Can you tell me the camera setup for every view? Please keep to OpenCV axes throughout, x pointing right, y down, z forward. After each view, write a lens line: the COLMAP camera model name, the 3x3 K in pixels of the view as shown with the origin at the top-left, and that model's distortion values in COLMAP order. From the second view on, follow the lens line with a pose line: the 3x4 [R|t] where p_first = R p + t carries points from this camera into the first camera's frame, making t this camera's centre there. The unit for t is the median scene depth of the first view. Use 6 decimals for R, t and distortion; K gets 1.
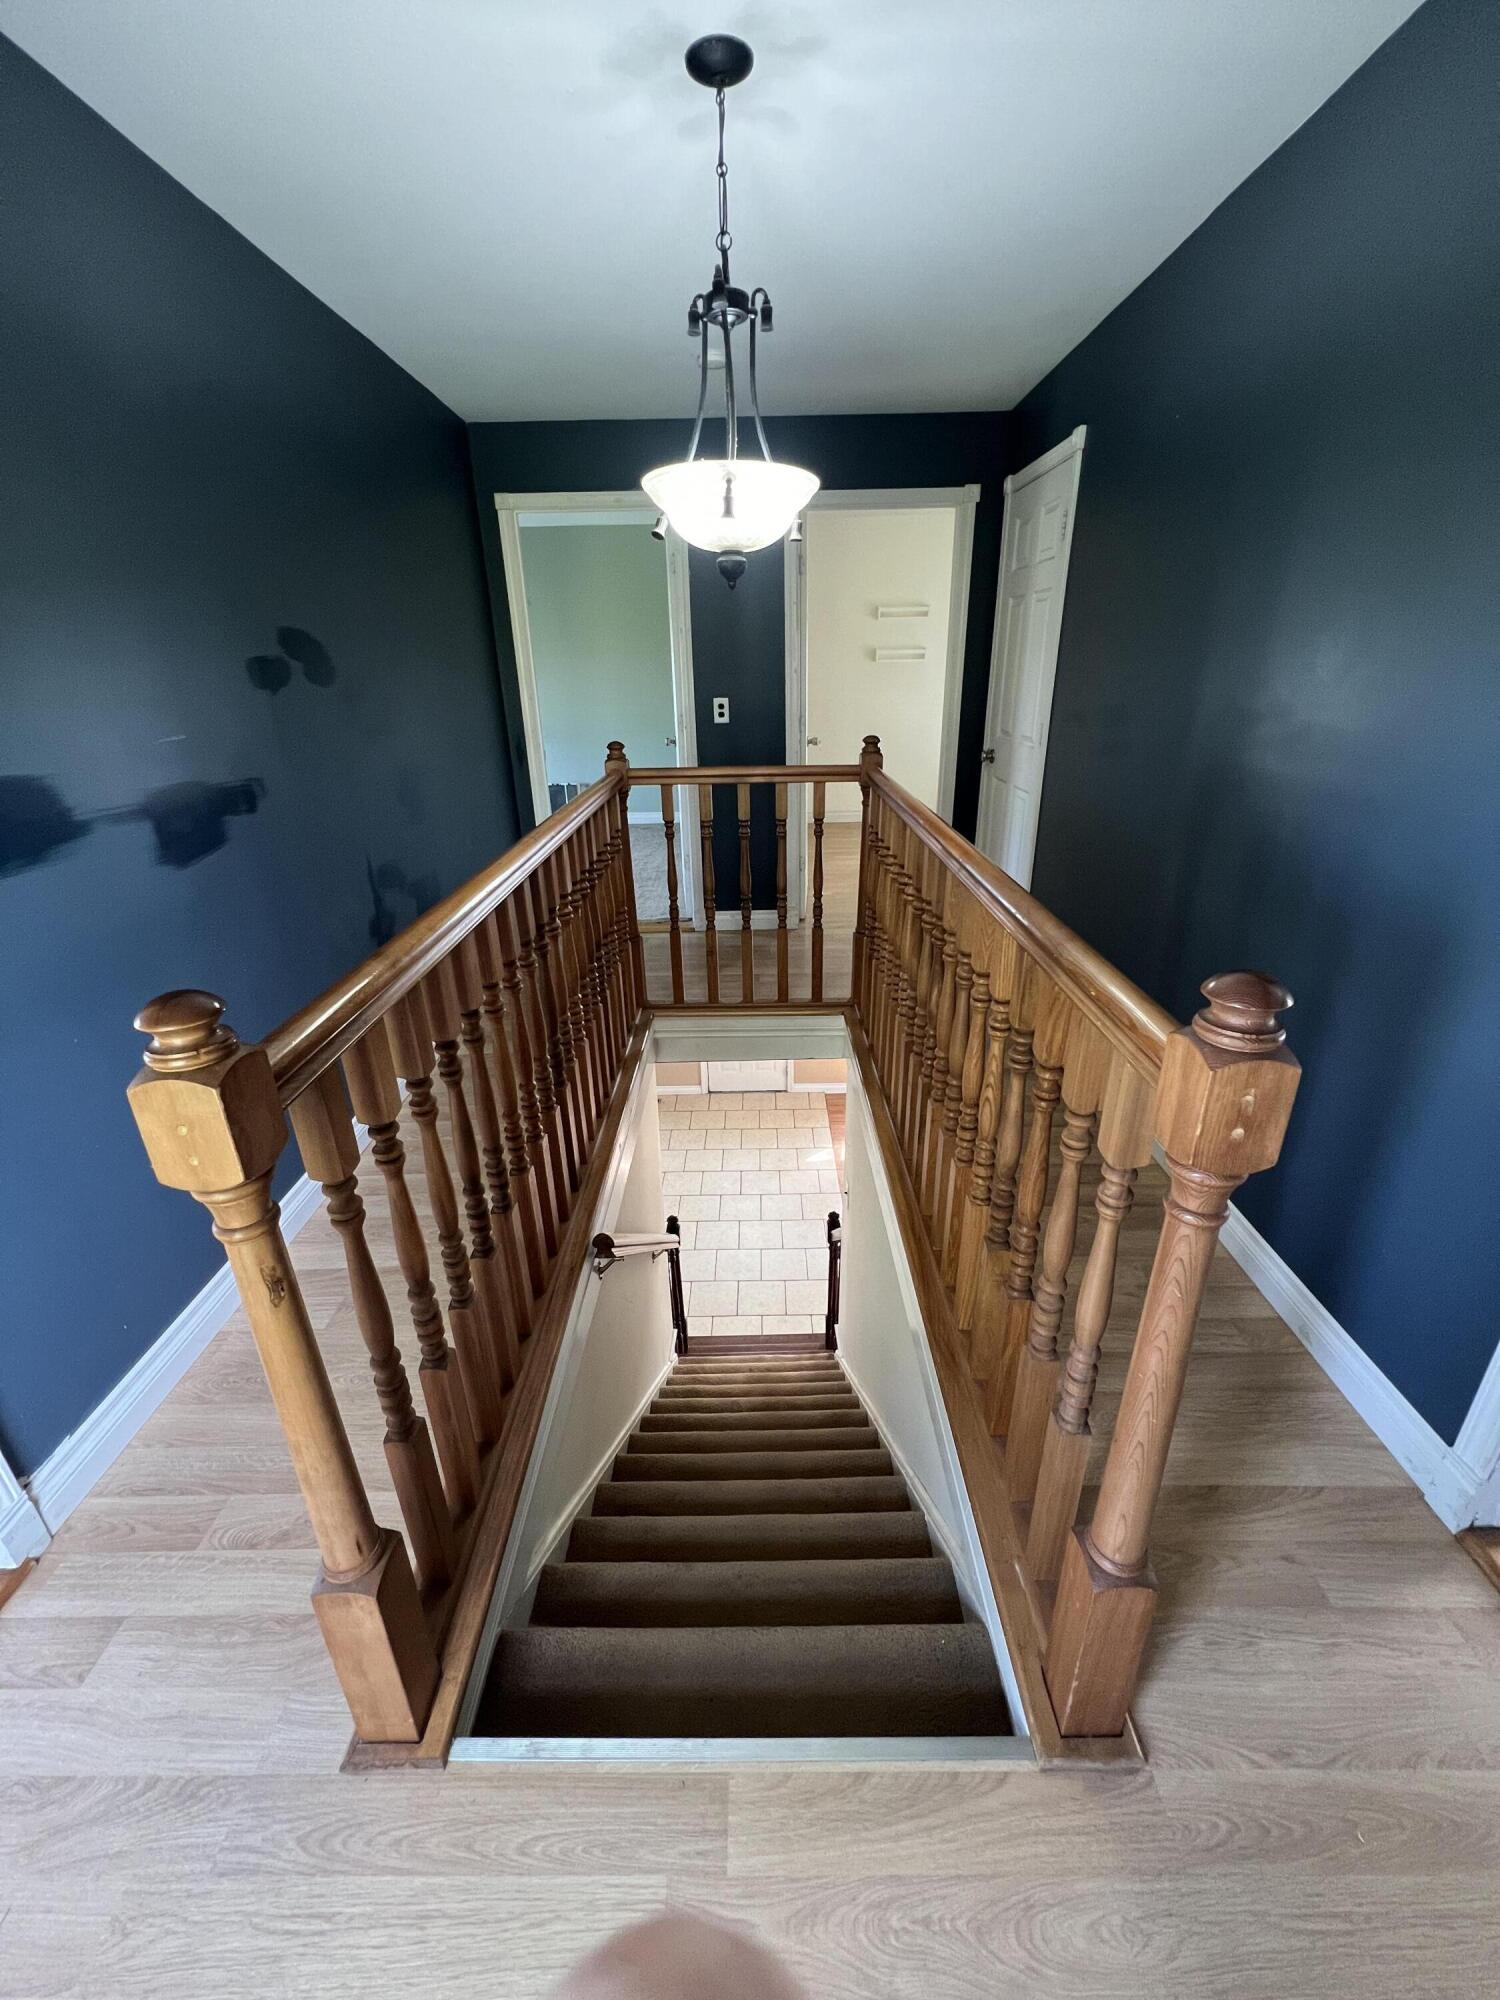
lens RADIAL K [[800.4, 0, 751.2], [0, 800.4, 997.8], [0, 0, 1]] dist [-0.004174, 0.000794]
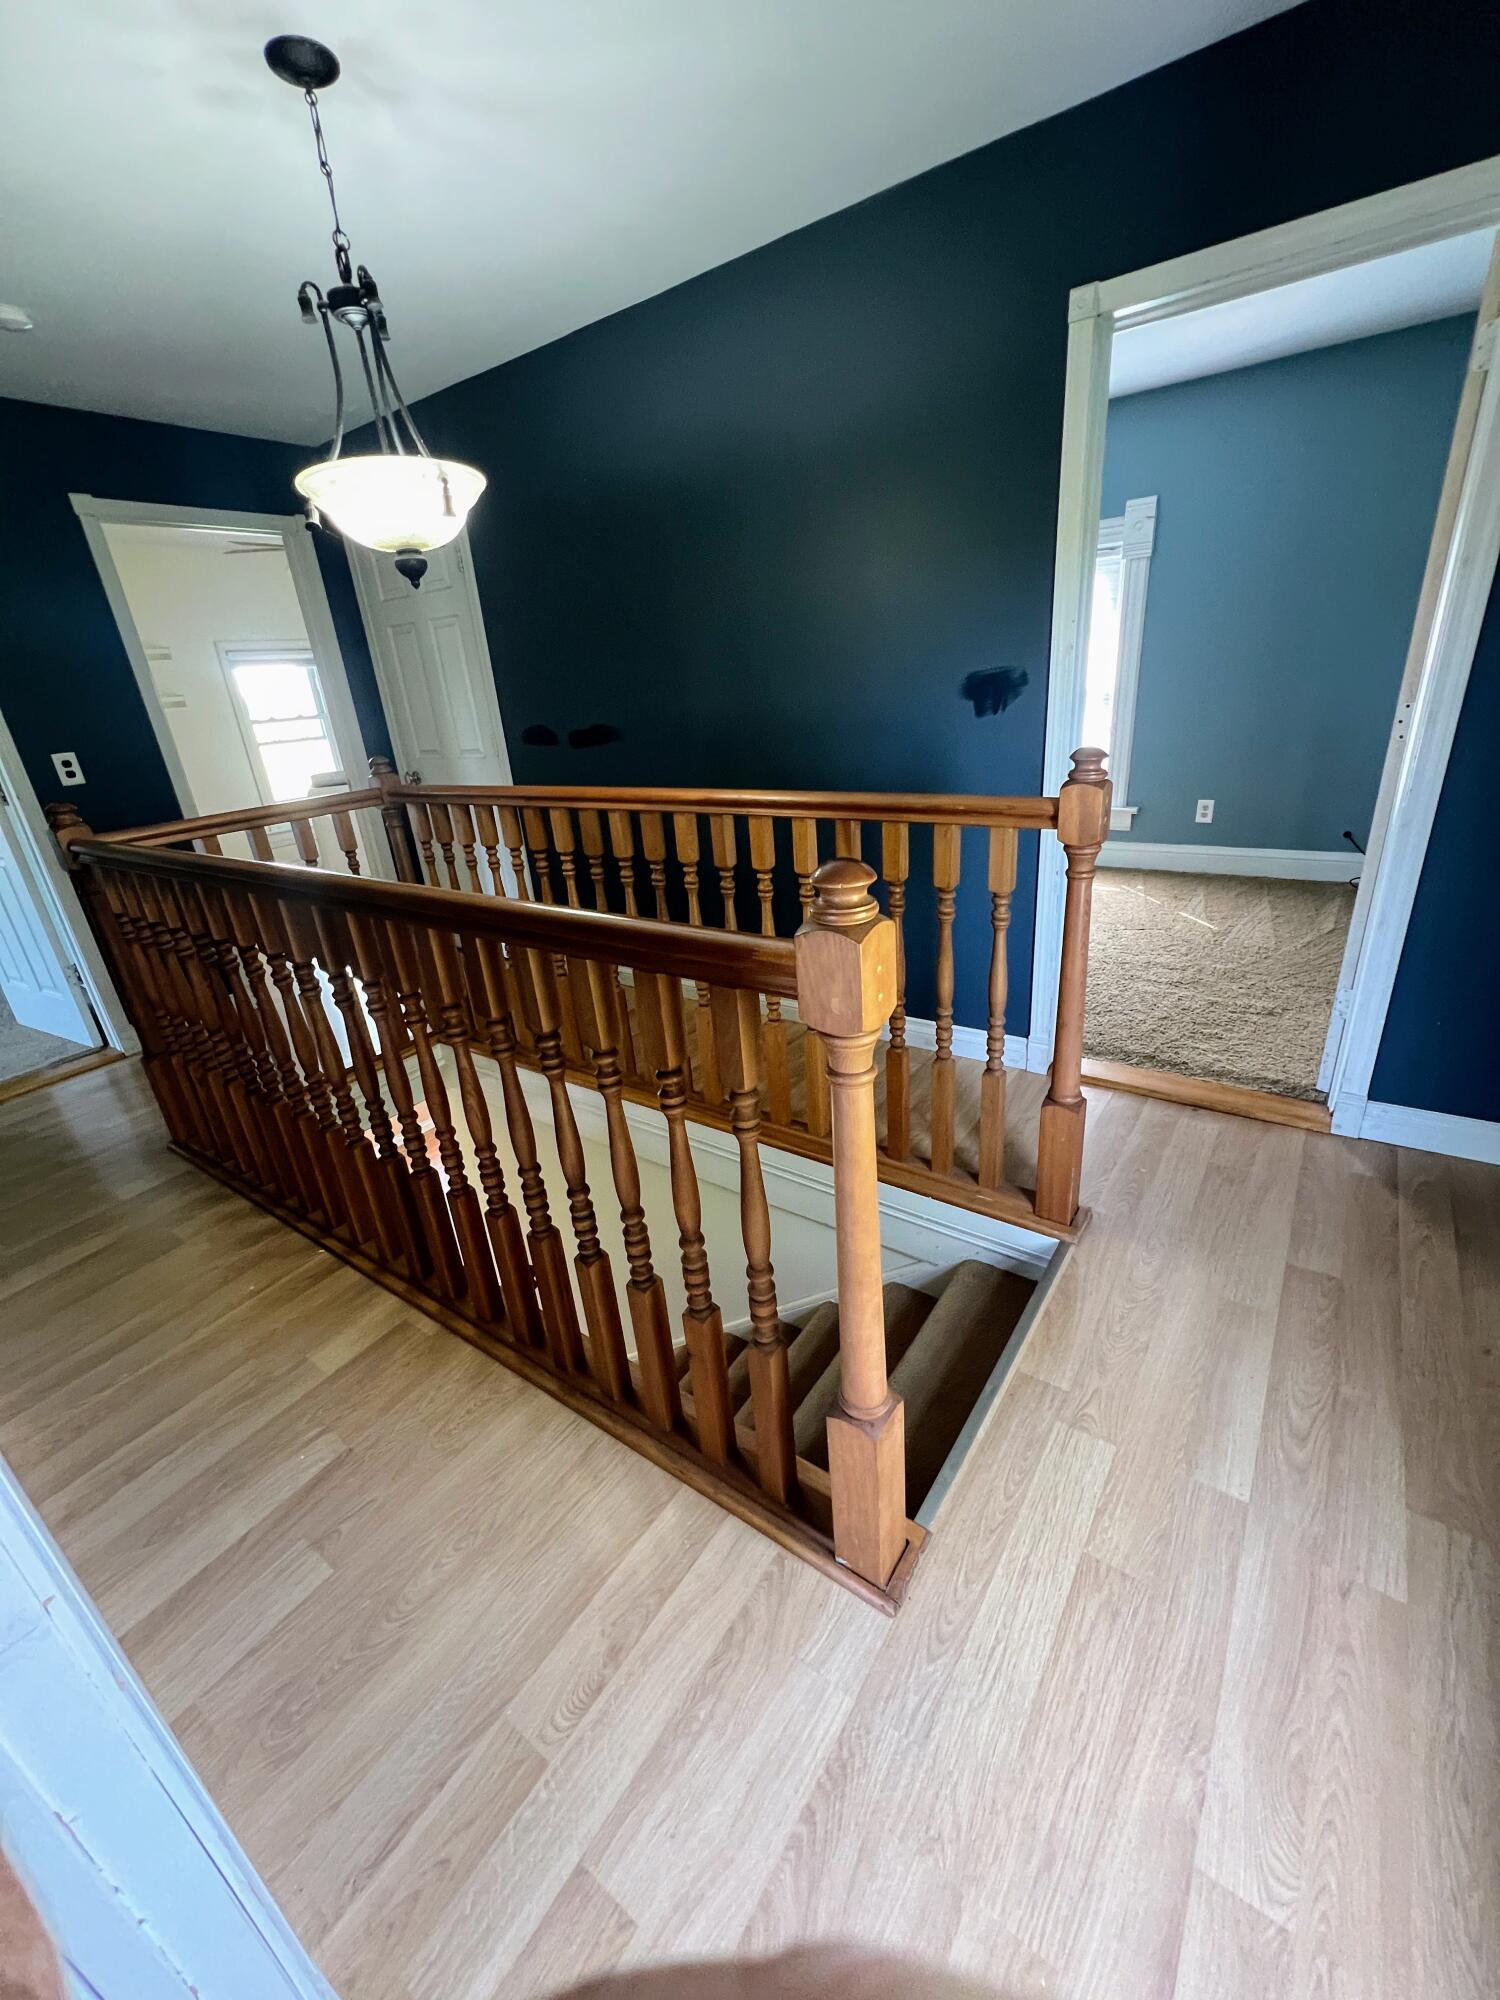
lens RADIAL K [[800.4, 0, 757.8], [0, 800.4, 997.7], [0, 0, 1]] dist [-0.004174, 0.000794]
pose [[0.571870, -0.331151, 0.750536, -0.866265], [0.375987, 0.918955, 0.118978, 0.000312], [-0.729108, 0.214152, 0.650031, 0.188070]]
